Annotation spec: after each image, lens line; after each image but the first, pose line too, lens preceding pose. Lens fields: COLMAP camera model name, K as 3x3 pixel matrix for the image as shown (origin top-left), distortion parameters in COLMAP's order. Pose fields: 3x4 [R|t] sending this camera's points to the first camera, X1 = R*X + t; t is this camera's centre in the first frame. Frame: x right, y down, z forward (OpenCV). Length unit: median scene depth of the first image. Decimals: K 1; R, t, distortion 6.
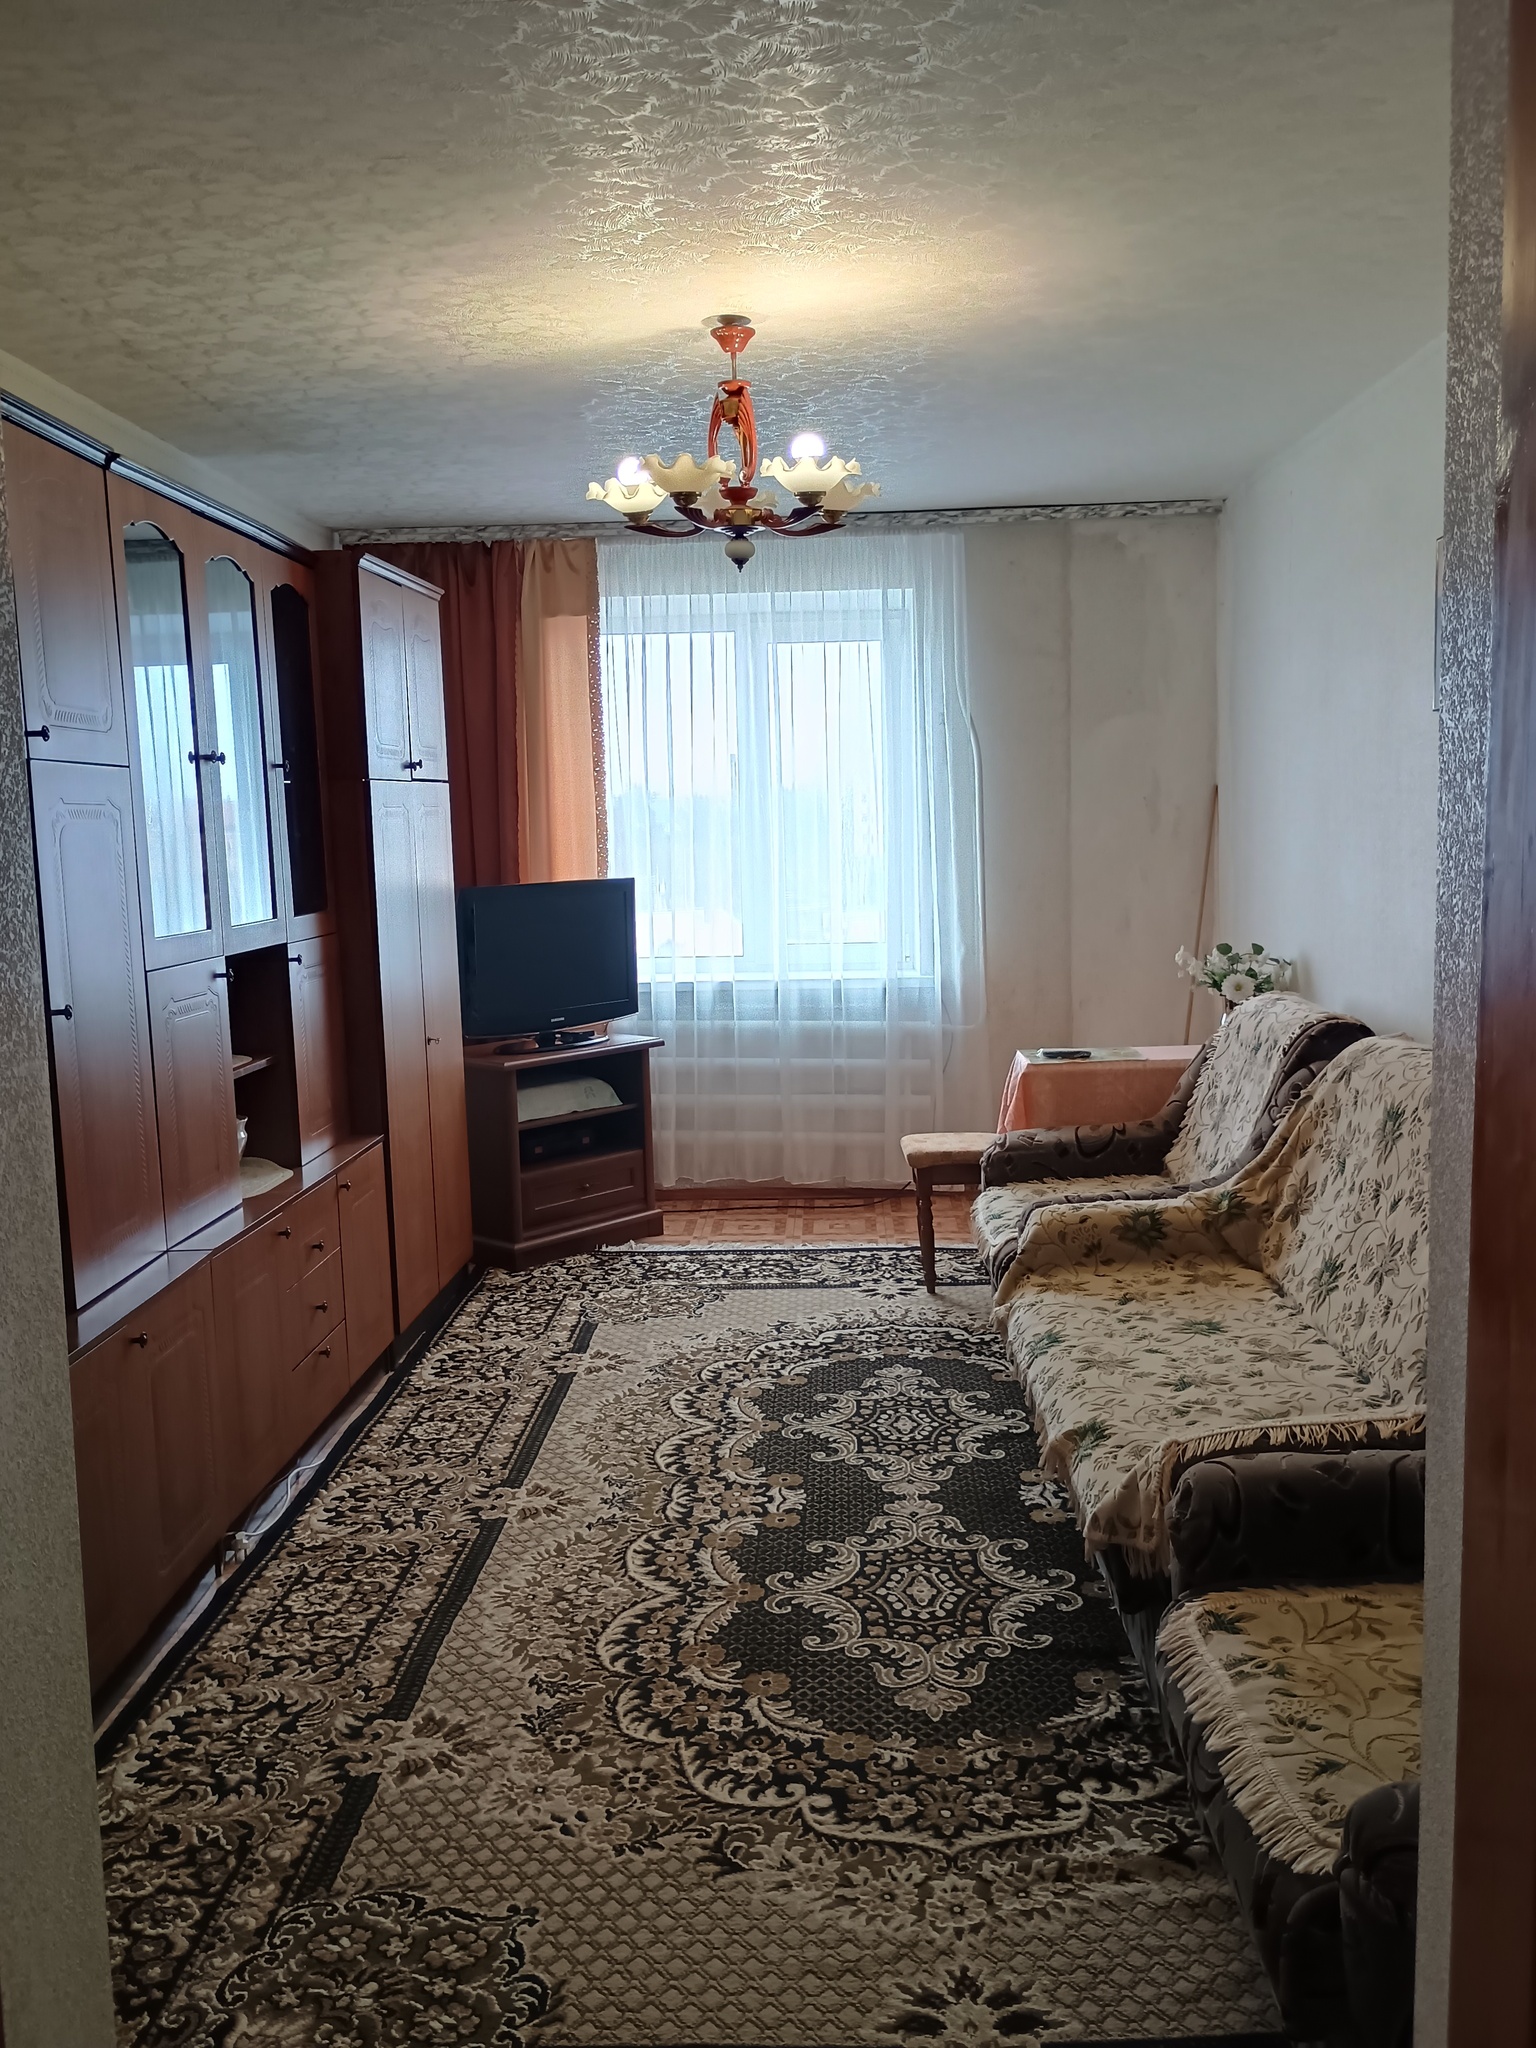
lens RADIAL K [[1774.4, 0, 788.9], [0, 1774.4, 1033.3], [0, 0, 1]] dist [0.064367, -0.095990]
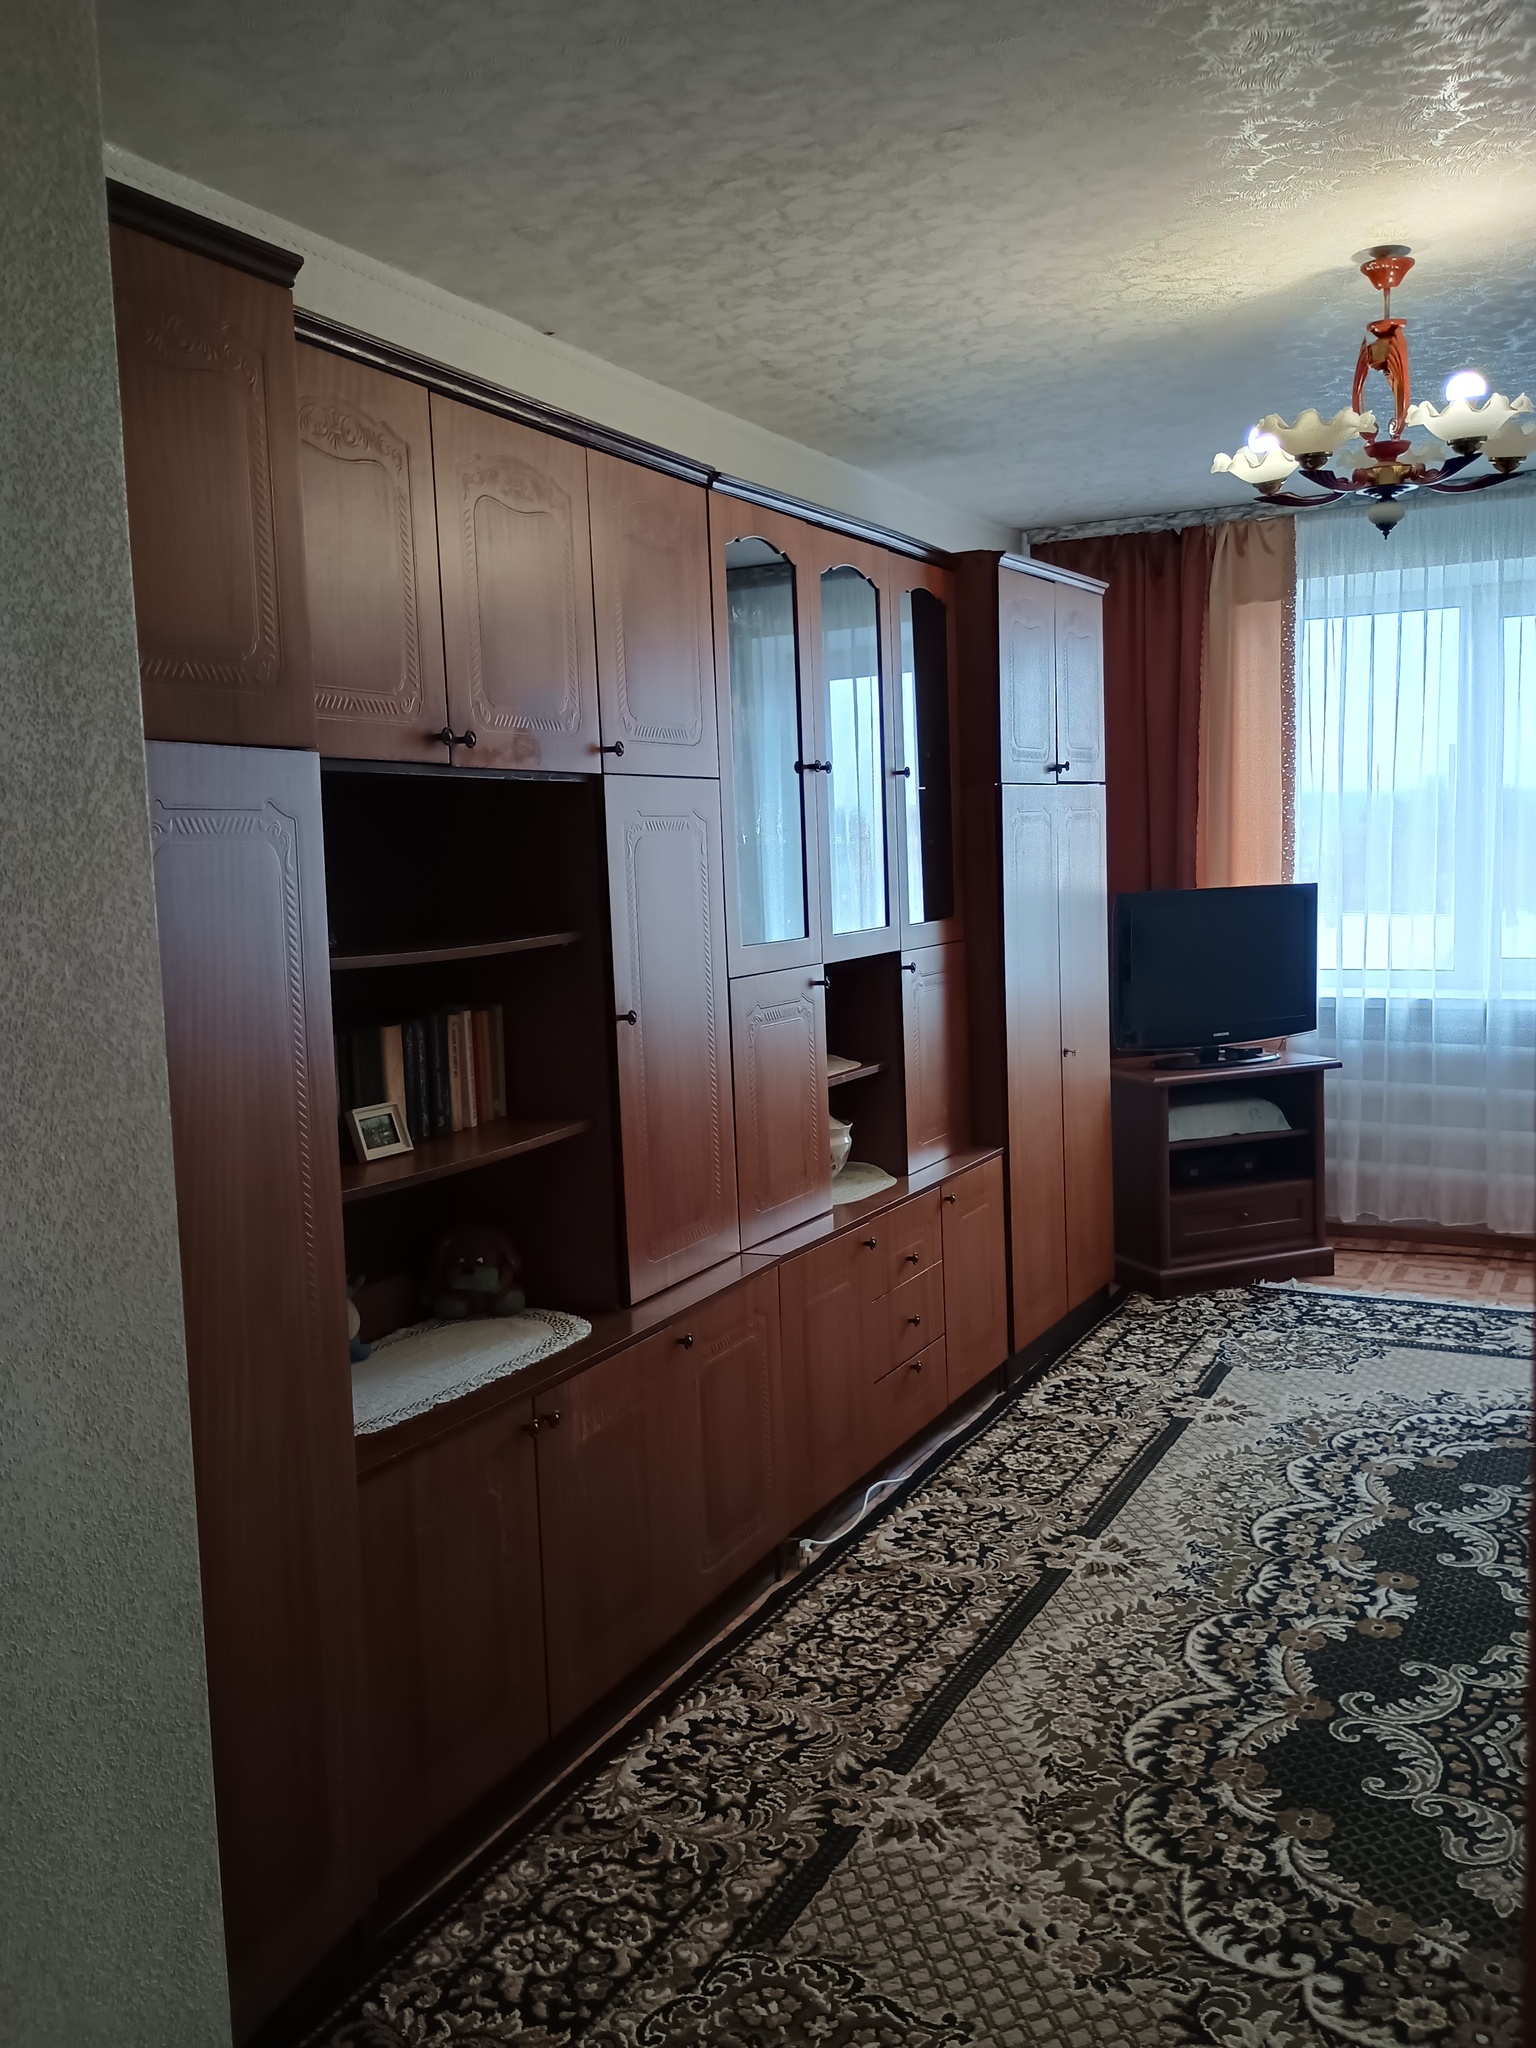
lens RADIAL K [[1774.4, 0, 775.8], [0, 1774.4, 1034.1], [0, 0, 1]] dist [0.064367, -0.095990]
pose [[0.906026, 0.041114, -0.421221, 0.073261], [-0.040519, 0.999125, 0.010366, -0.011475], [0.421279, 0.007675, 0.906899, 0.070701]]
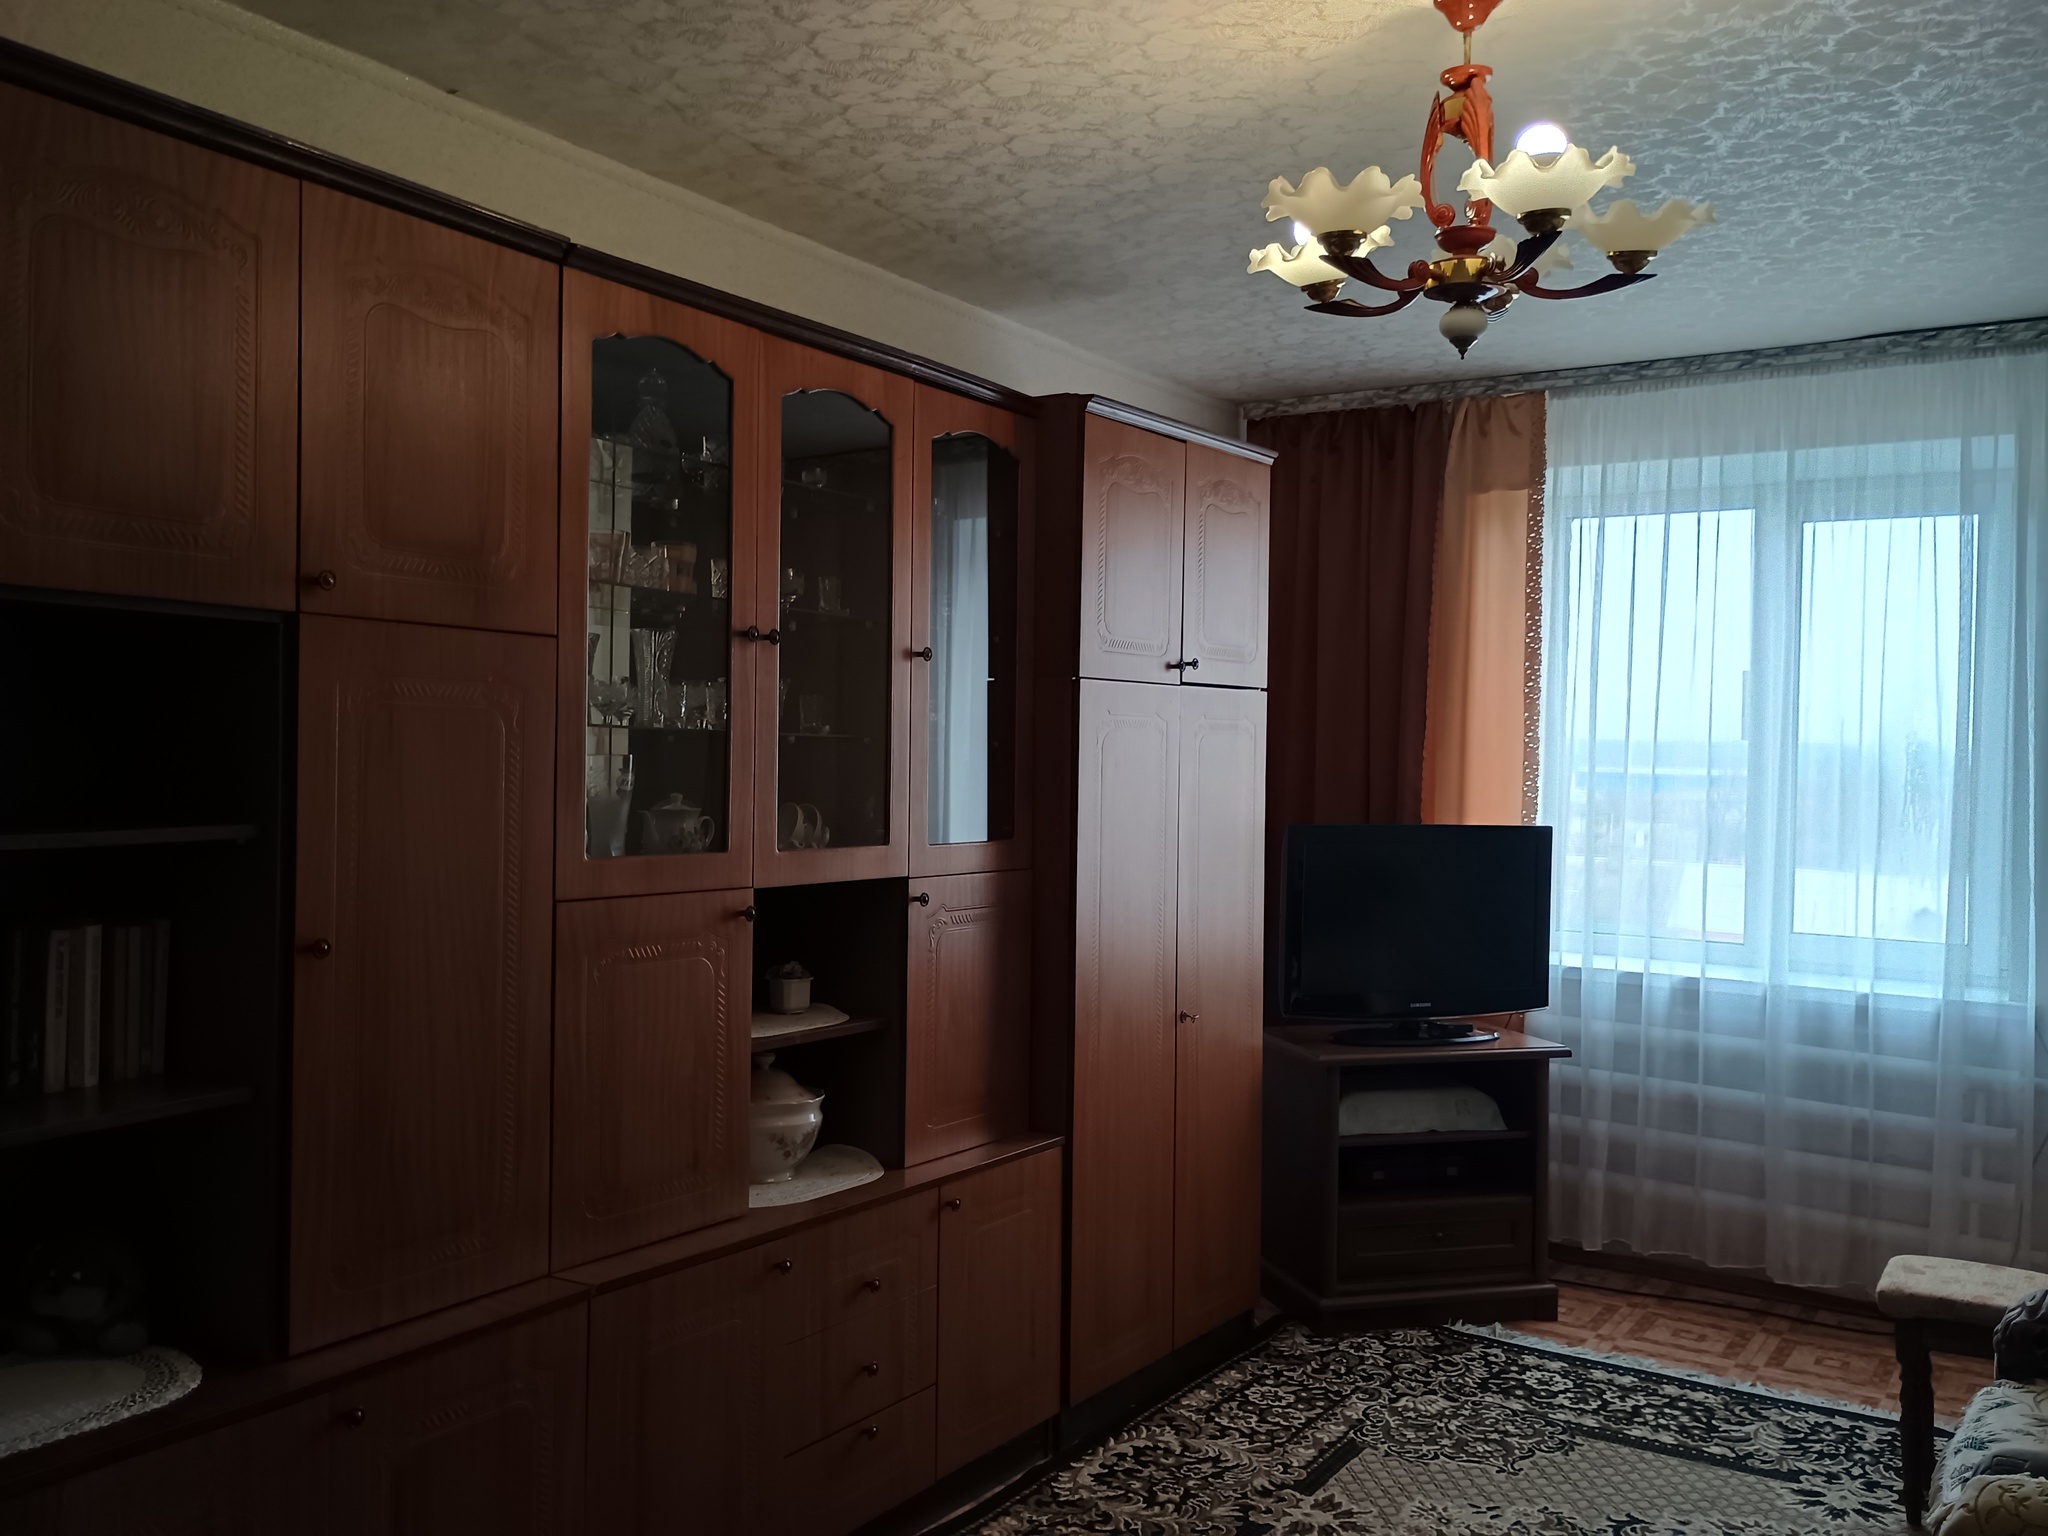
lens RADIAL K [[1774.4, 0, 1007.5], [0, 1774.4, 762.8], [0, 0, 1]] dist [0.064367, -0.095990]
pose [[0.851429, 0.045811, -0.522466, 0.158009], [-0.104731, 0.990965, -0.083783, -0.039141], [0.513907, 0.126053, 0.848534, 0.348707]]
